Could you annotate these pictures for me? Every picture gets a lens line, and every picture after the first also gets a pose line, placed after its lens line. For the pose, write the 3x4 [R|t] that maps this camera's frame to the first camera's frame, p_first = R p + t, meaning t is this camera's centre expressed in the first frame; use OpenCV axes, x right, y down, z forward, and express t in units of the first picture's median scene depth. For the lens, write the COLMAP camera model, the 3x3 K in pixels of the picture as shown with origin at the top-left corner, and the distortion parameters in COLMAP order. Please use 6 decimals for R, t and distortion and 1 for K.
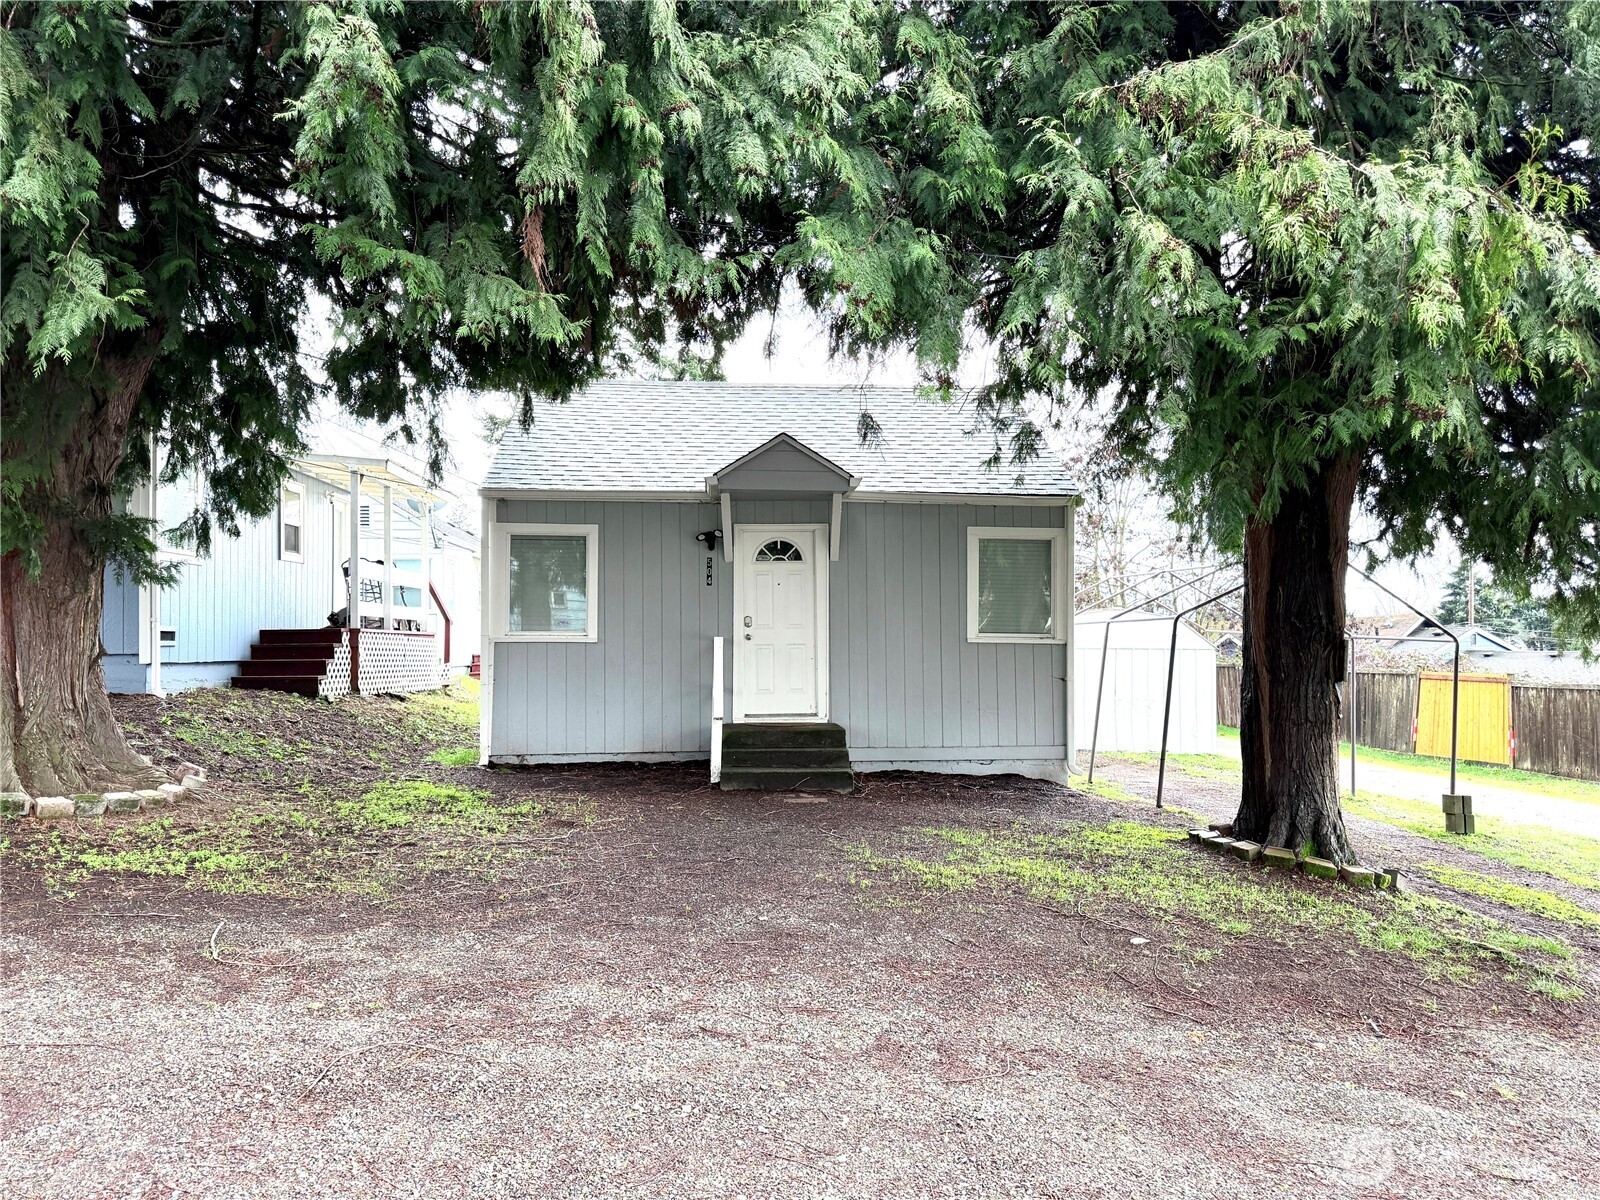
lens RADIAL K [[1131.8, 0, 807.9], [0, 1131.8, 606.3], [0, 0, 1]] dist [0.041448, -0.053720]
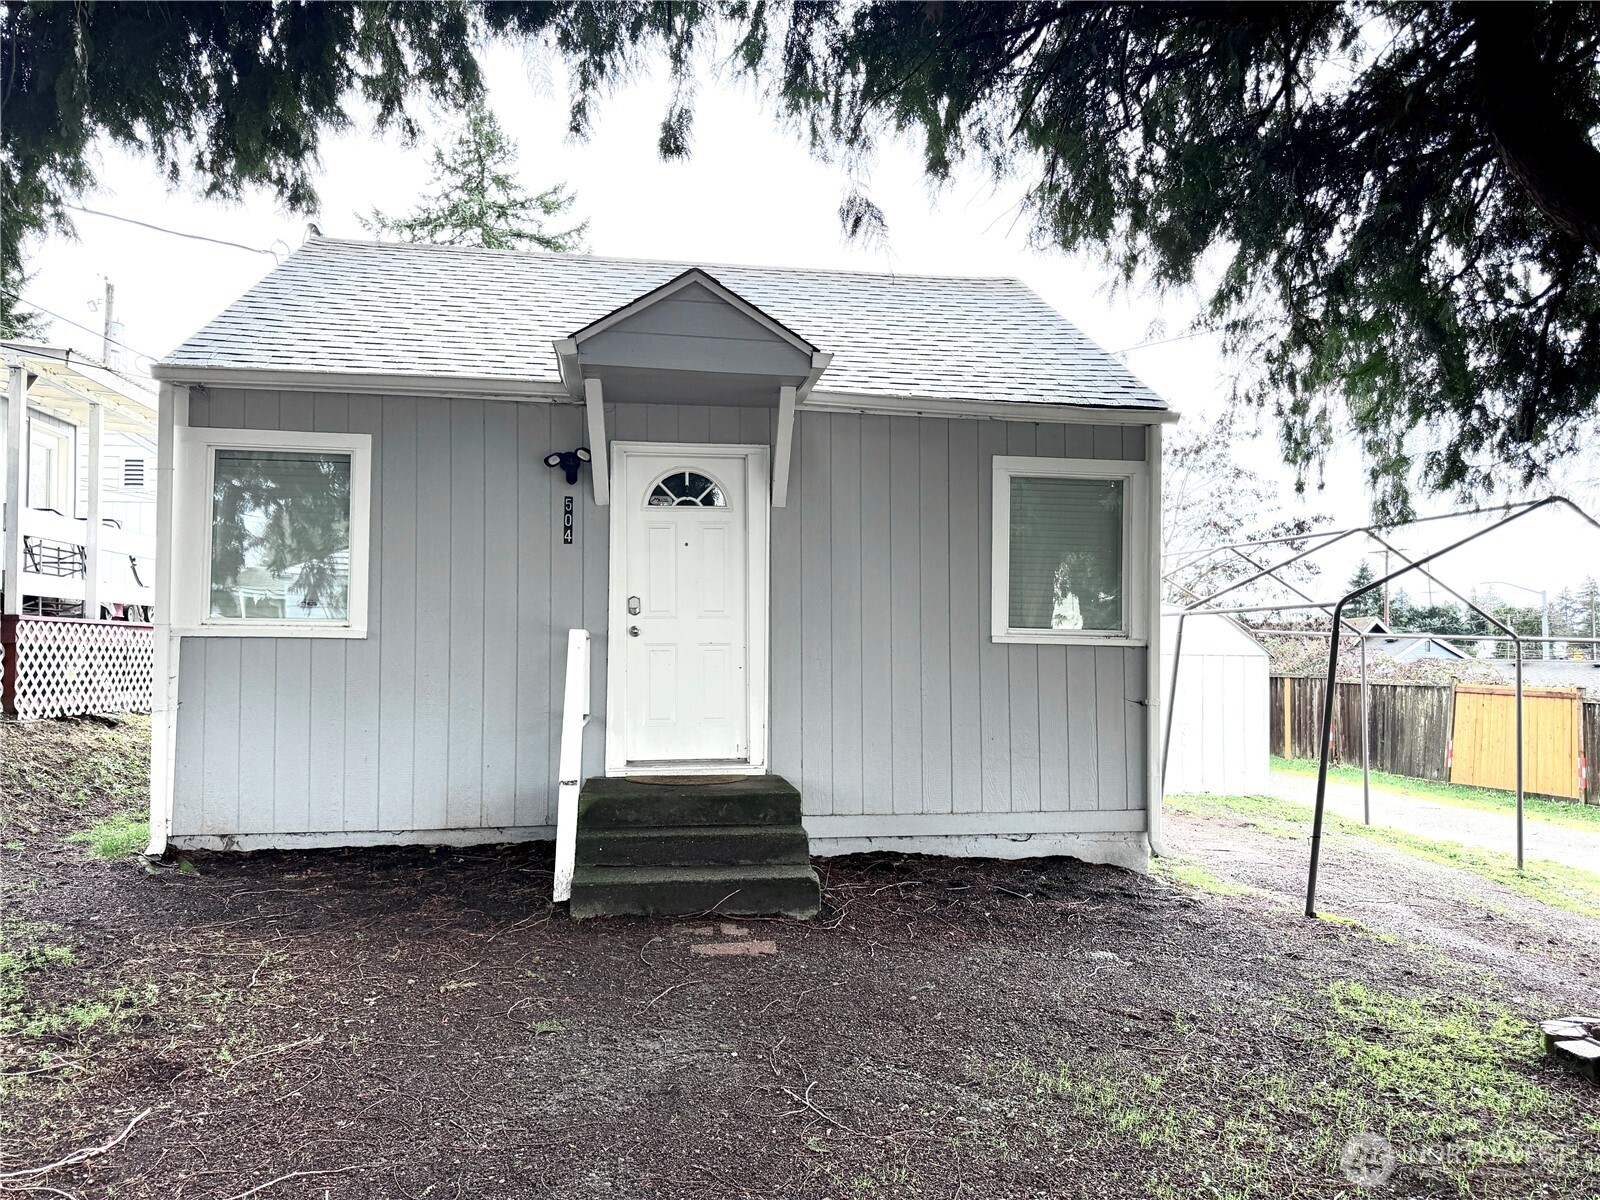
lens RADIAL K [[1131.8, 0, 801.4], [0, 1131.8, 611.3], [0, 0, 1]] dist [0.041448, -0.053720]
pose [[0.997076, 0.009015, 0.075887, -0.009763], [-0.009097, 0.999958, 0.000735, 0.015423], [-0.075878, -0.001423, 0.997116, 0.397764]]
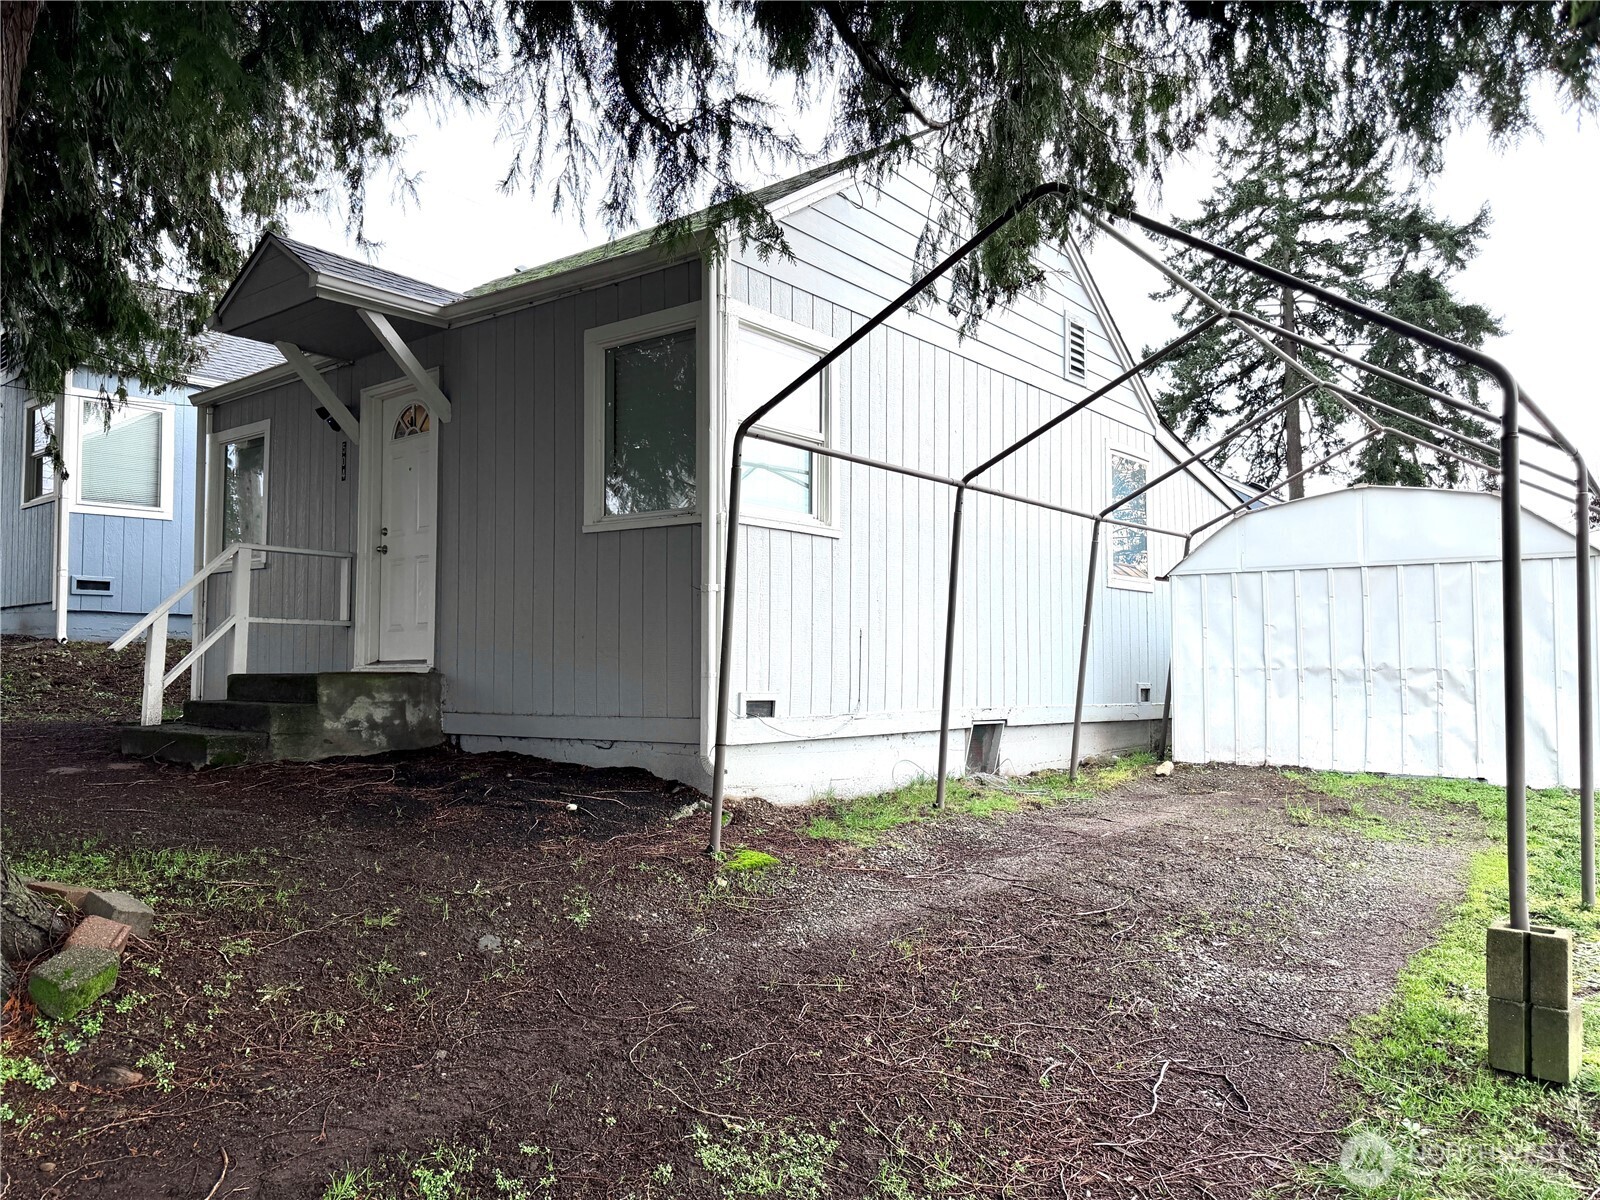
lens RADIAL K [[1131.8, 0, 799.9], [0, 1131.8, 602.9], [0, 0, 1]] dist [0.041448, -0.053720]
pose [[0.735188, -0.040072, -0.676678, 0.612808], [0.027207, 0.999191, -0.029611, 0.088399], [0.677317, 0.003359, 0.735684, 0.664228]]
